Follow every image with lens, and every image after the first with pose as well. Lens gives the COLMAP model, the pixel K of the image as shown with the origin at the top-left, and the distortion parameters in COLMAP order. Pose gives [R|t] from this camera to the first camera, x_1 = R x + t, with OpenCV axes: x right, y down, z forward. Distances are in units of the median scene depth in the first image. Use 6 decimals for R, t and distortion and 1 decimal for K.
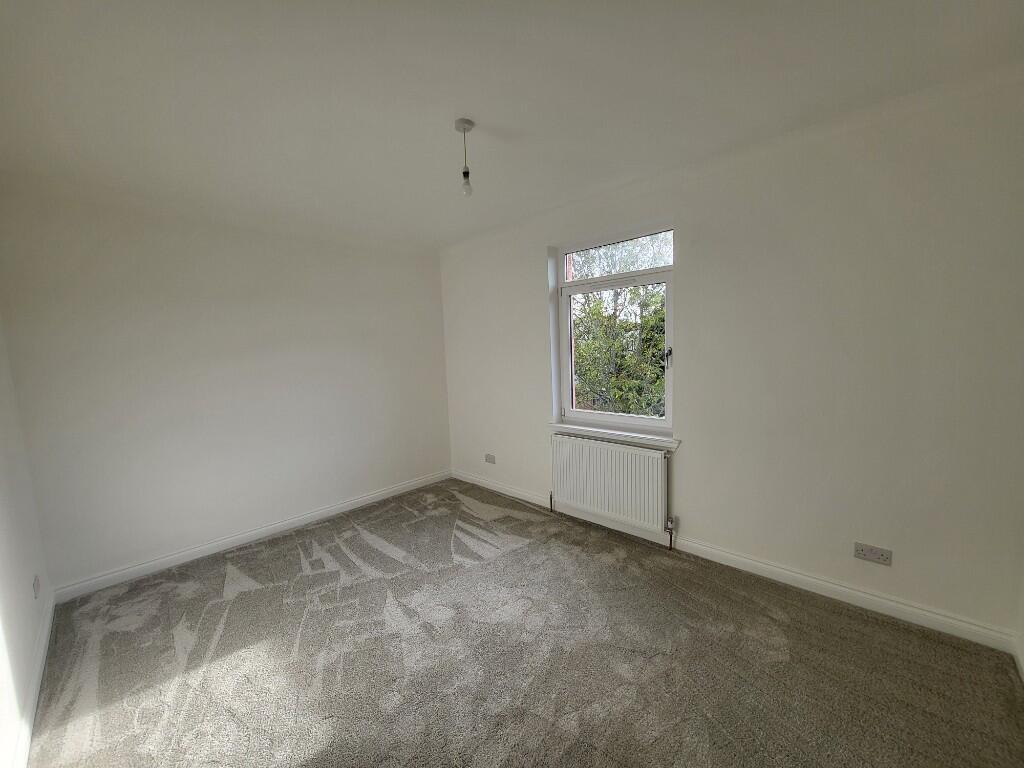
lens RADIAL K [[402.7, 0, 515.5], [0, 402.7, 388.0], [0, 0, 1]] dist [0.001089, -0.000242]
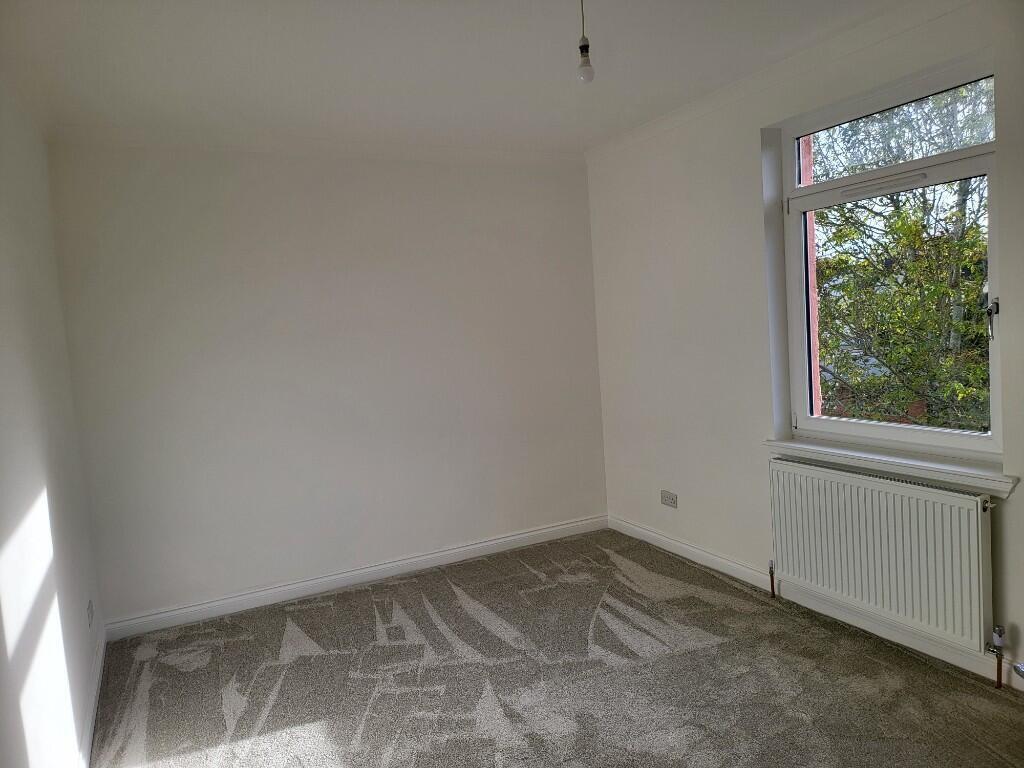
lens RADIAL K [[714.9, 0, 509.5], [0, 714.9, 379.5], [0, 0, 1]] dist [0.094149, -0.097916]
pose [[0.940958, -0.002139, -0.338517, 0.109101], [0.000658, 0.999990, -0.004488, 0.007777], [0.338523, 0.004000, 0.940950, -0.100966]]
